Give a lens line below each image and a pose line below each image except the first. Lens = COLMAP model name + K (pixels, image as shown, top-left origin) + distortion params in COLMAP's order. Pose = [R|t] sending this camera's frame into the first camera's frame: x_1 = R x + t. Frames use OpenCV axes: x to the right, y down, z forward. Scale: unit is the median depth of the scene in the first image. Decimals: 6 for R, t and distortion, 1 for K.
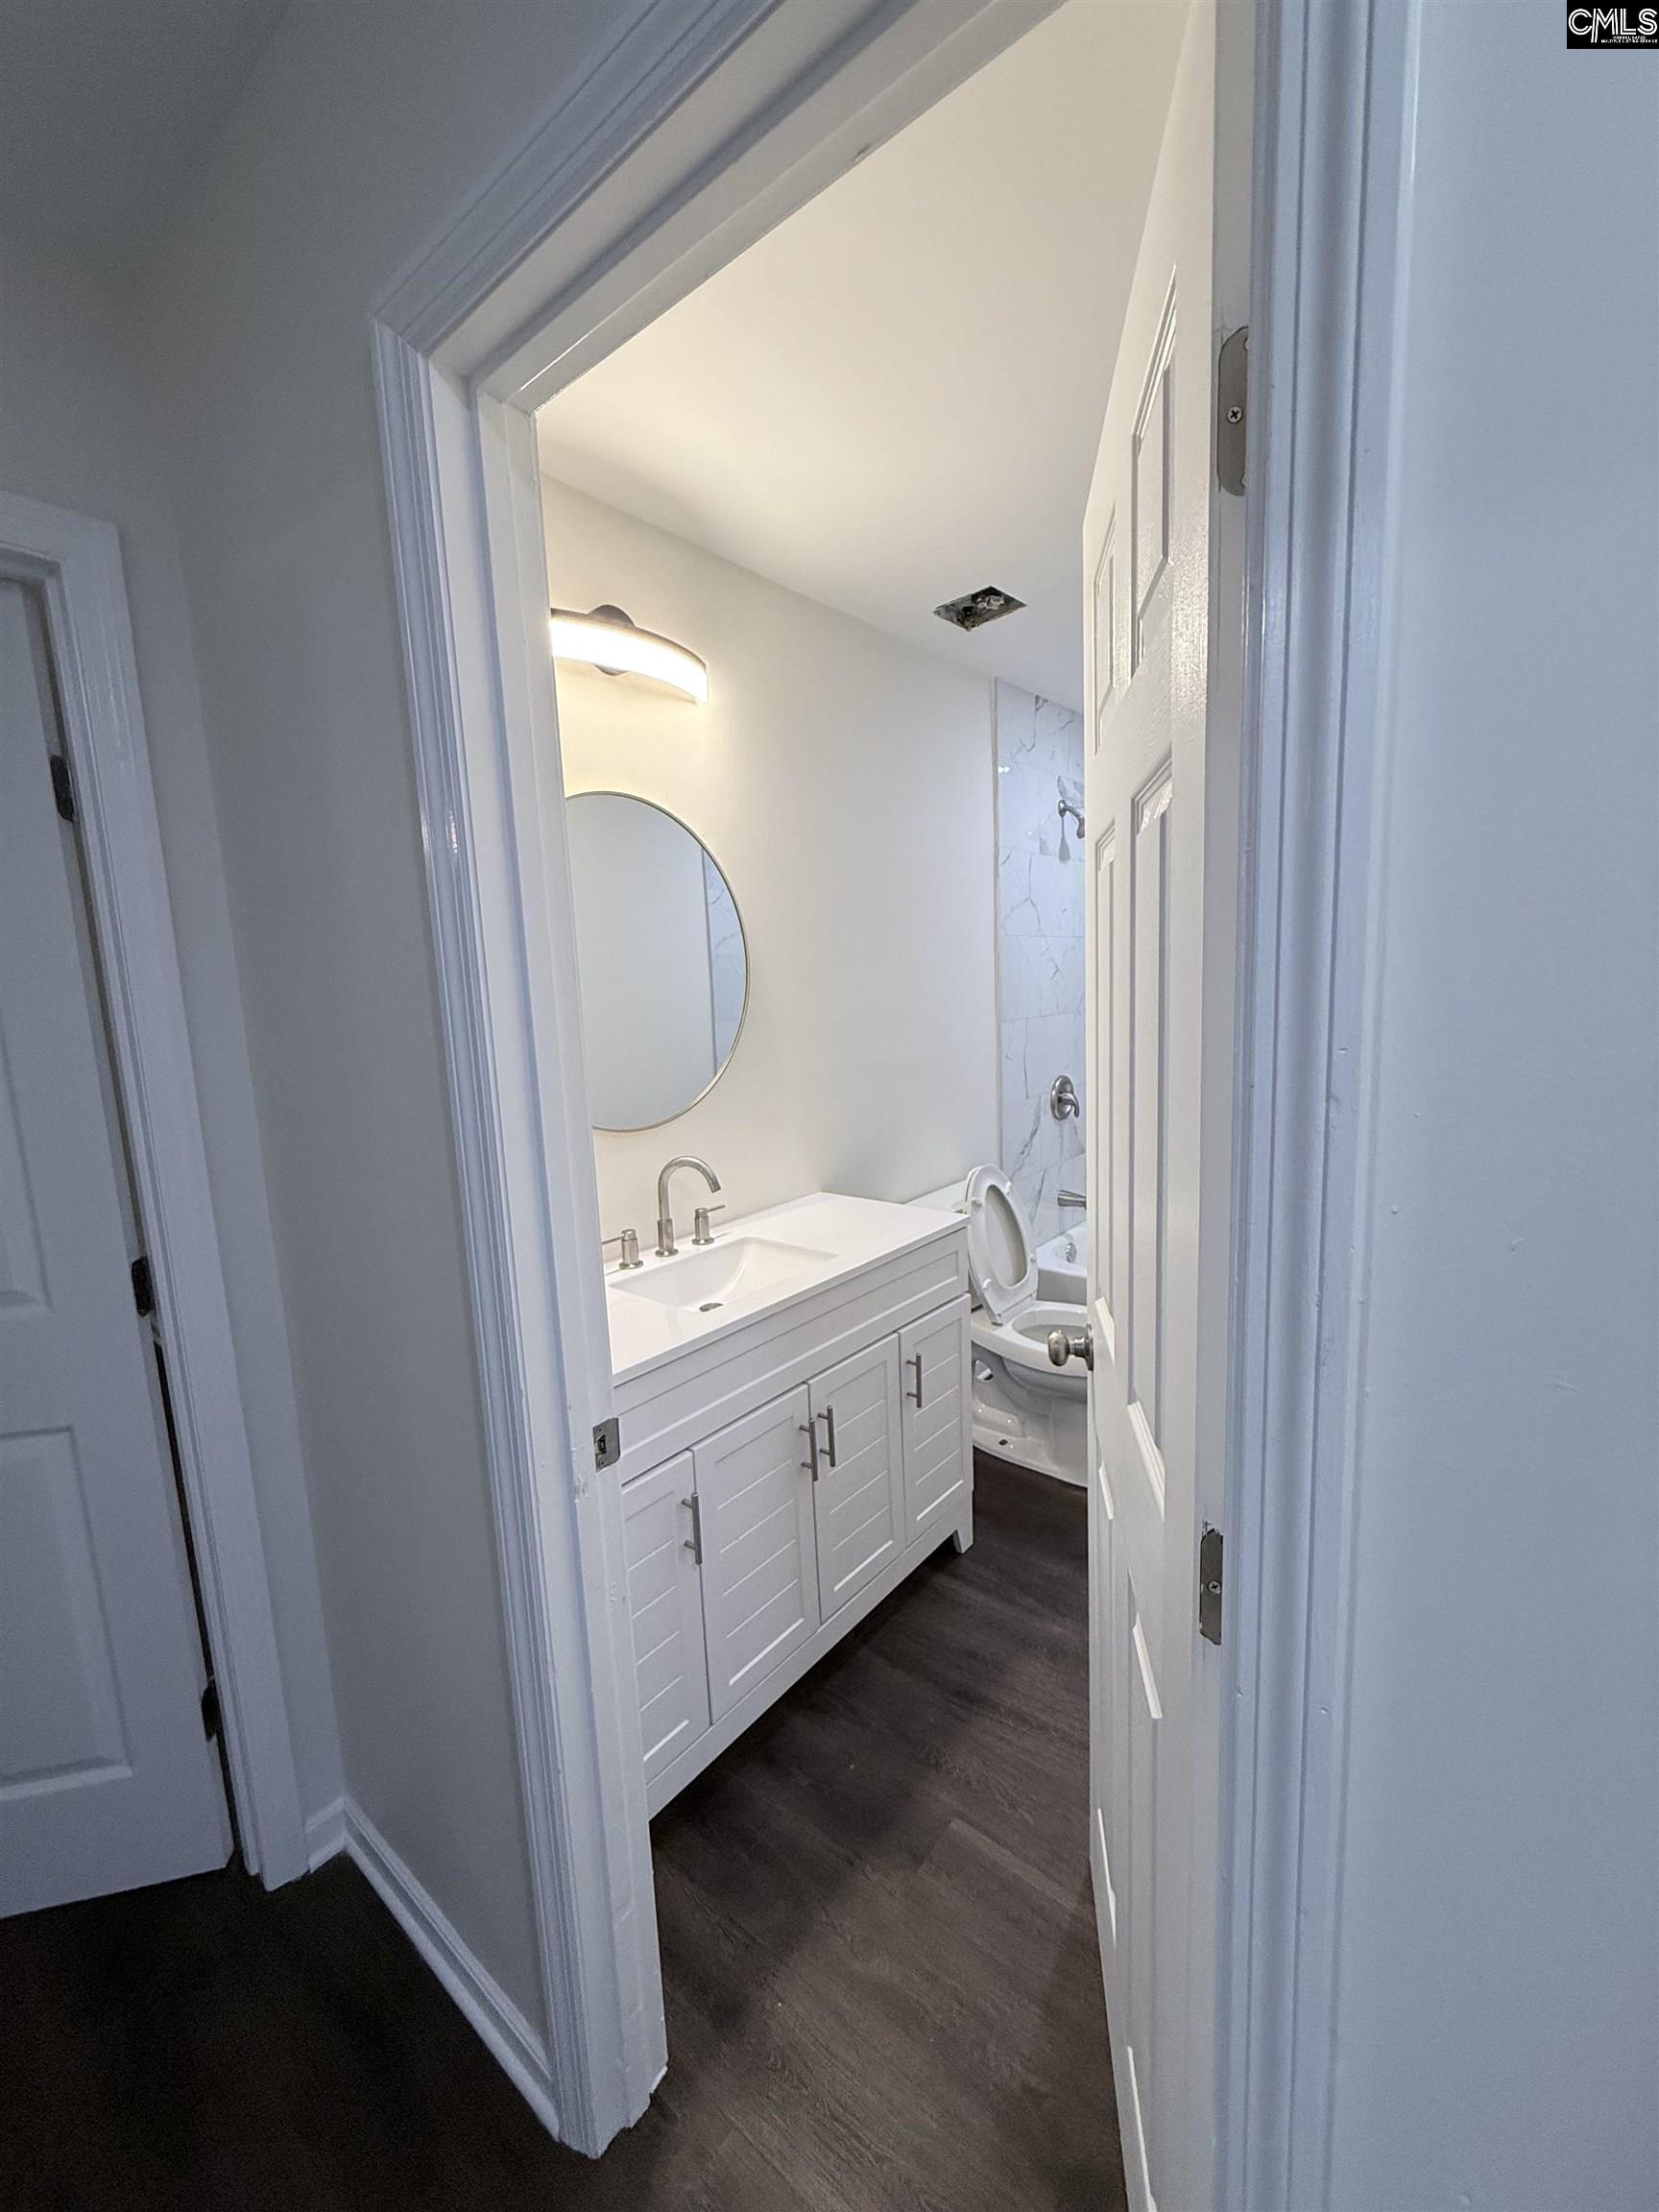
lens RADIAL K [[881.2, 0, 826.7], [0, 881.2, 1106.7], [0, 0, 1]] dist [0.000550, 0.000420]
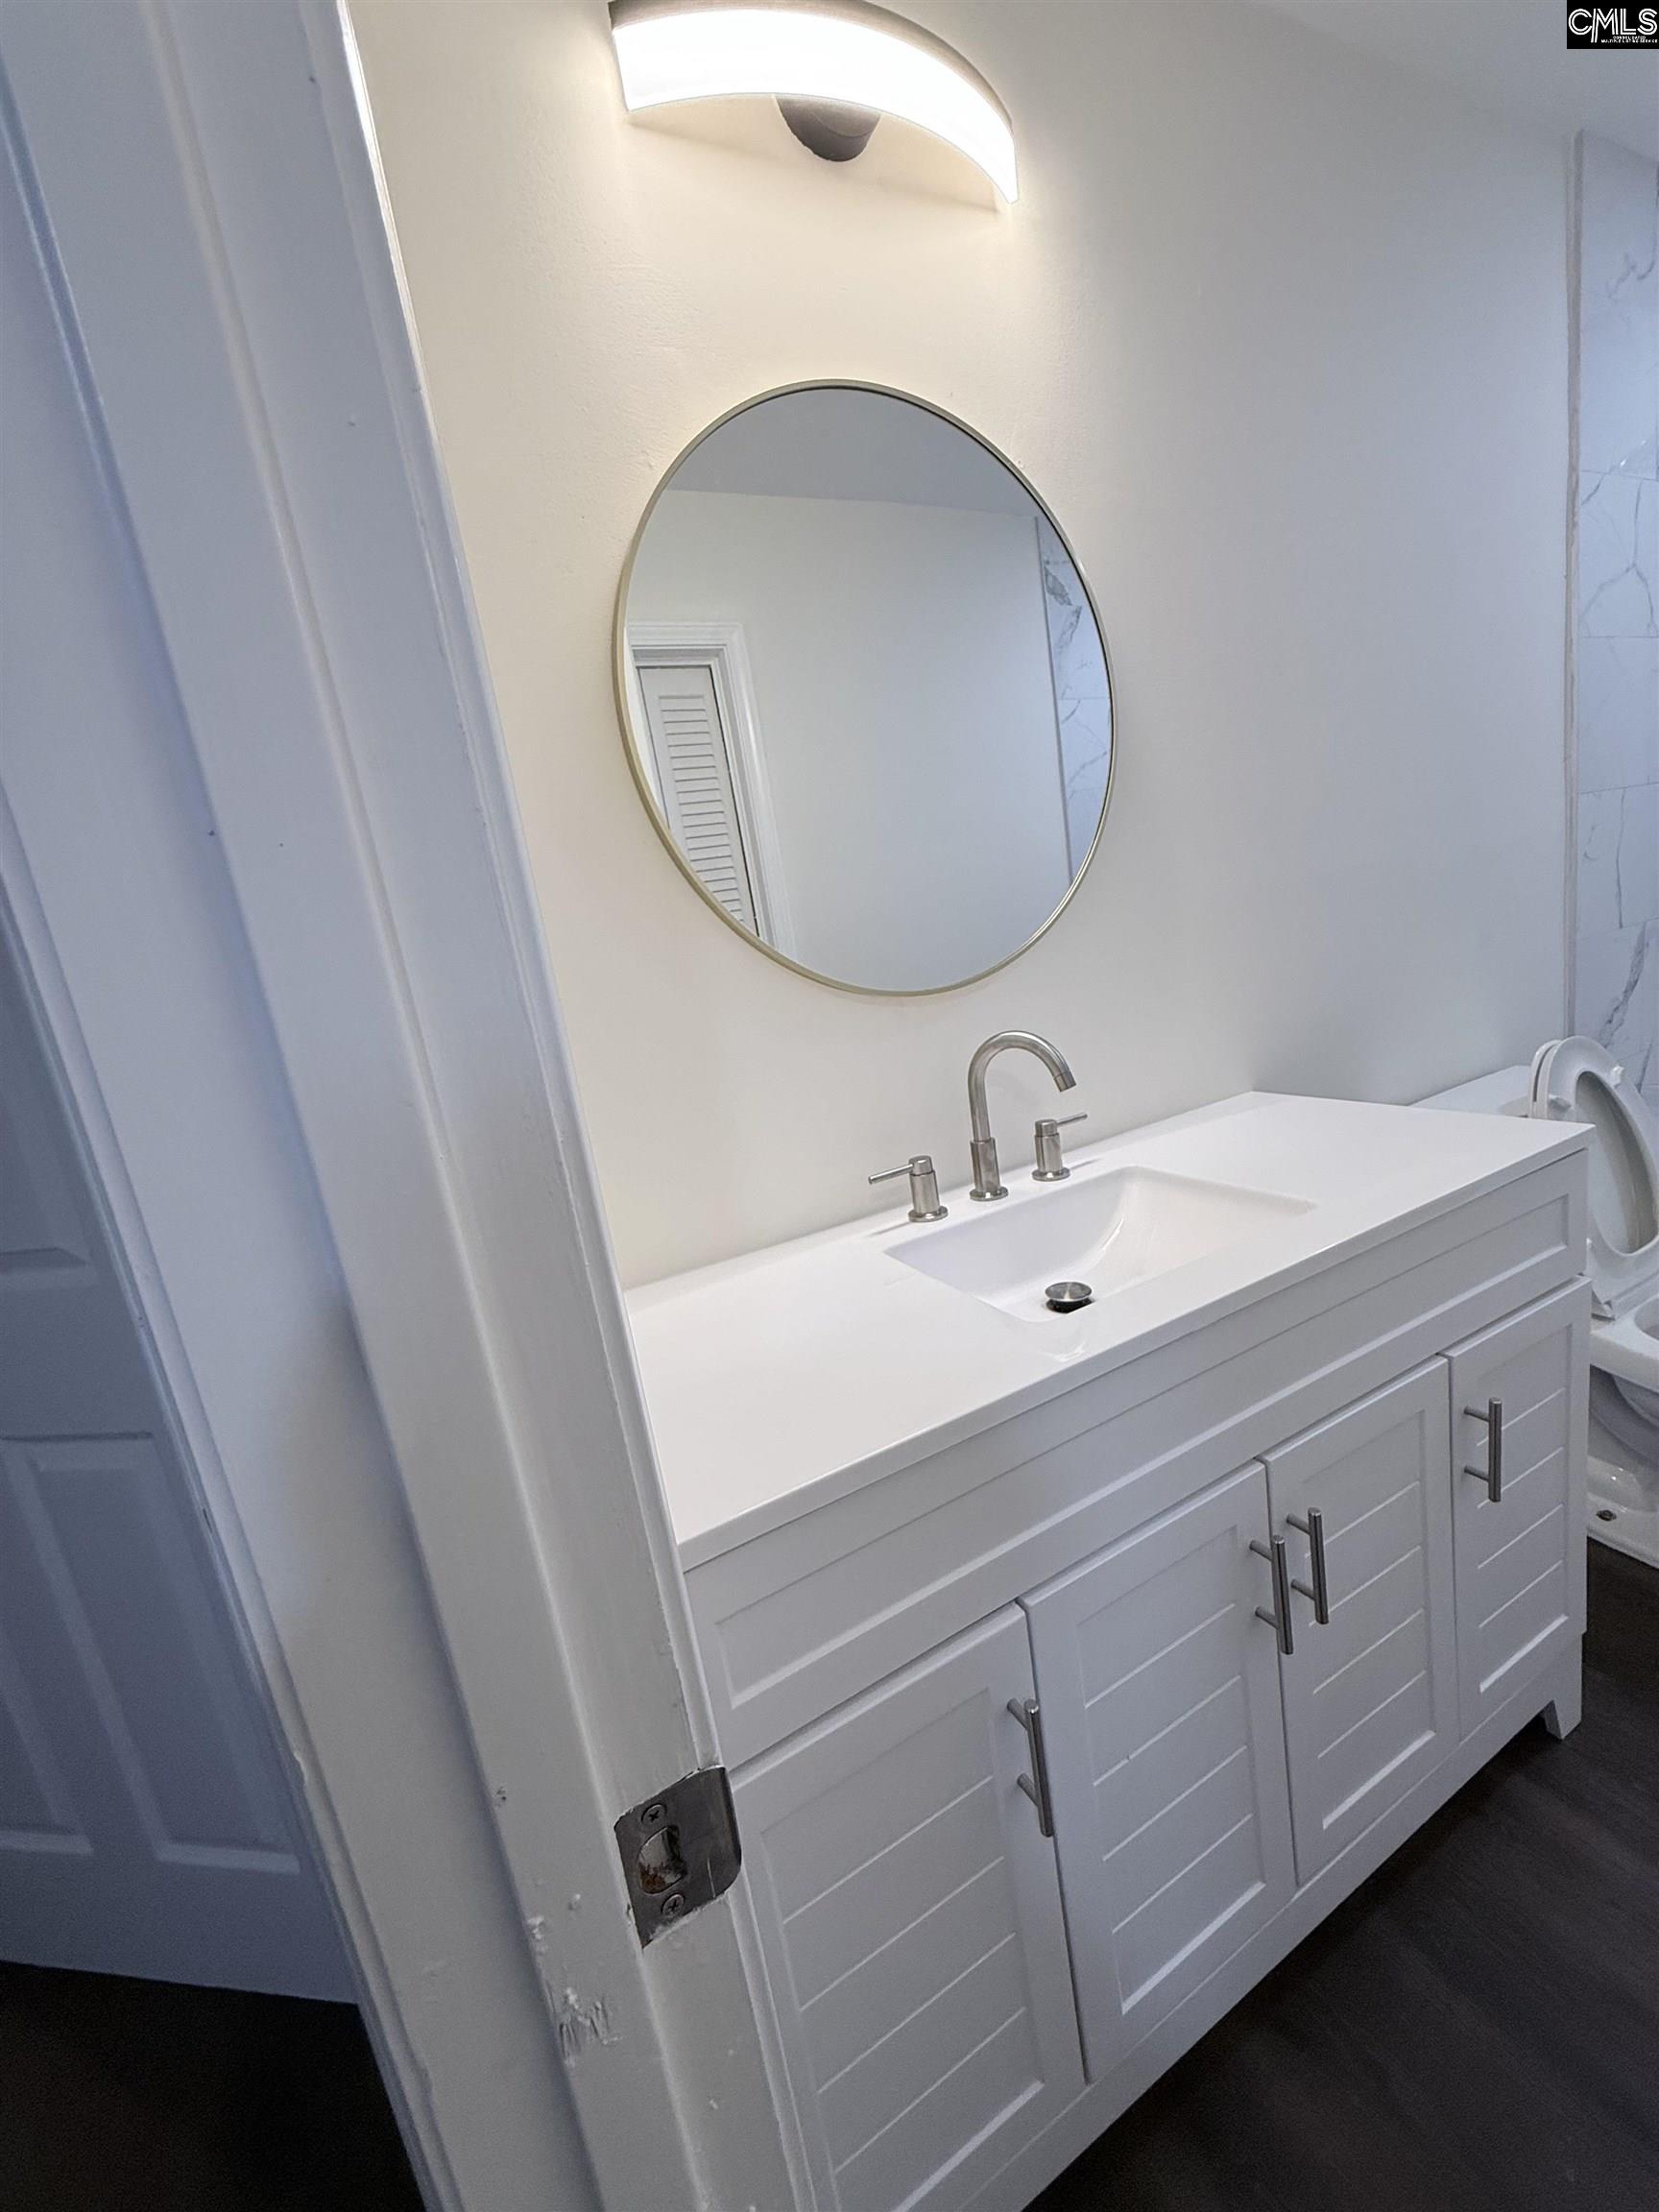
lens RADIAL K [[881.2, 0, 829.8], [0, 881.2, 1108.9], [0, 0, 1]] dist [0.000550, 0.000420]
pose [[0.915041, -0.023542, -0.402673, -0.036959], [0.061780, 0.994696, 0.082234, 0.051657], [0.398601, -0.100124, 0.911642, 0.413185]]
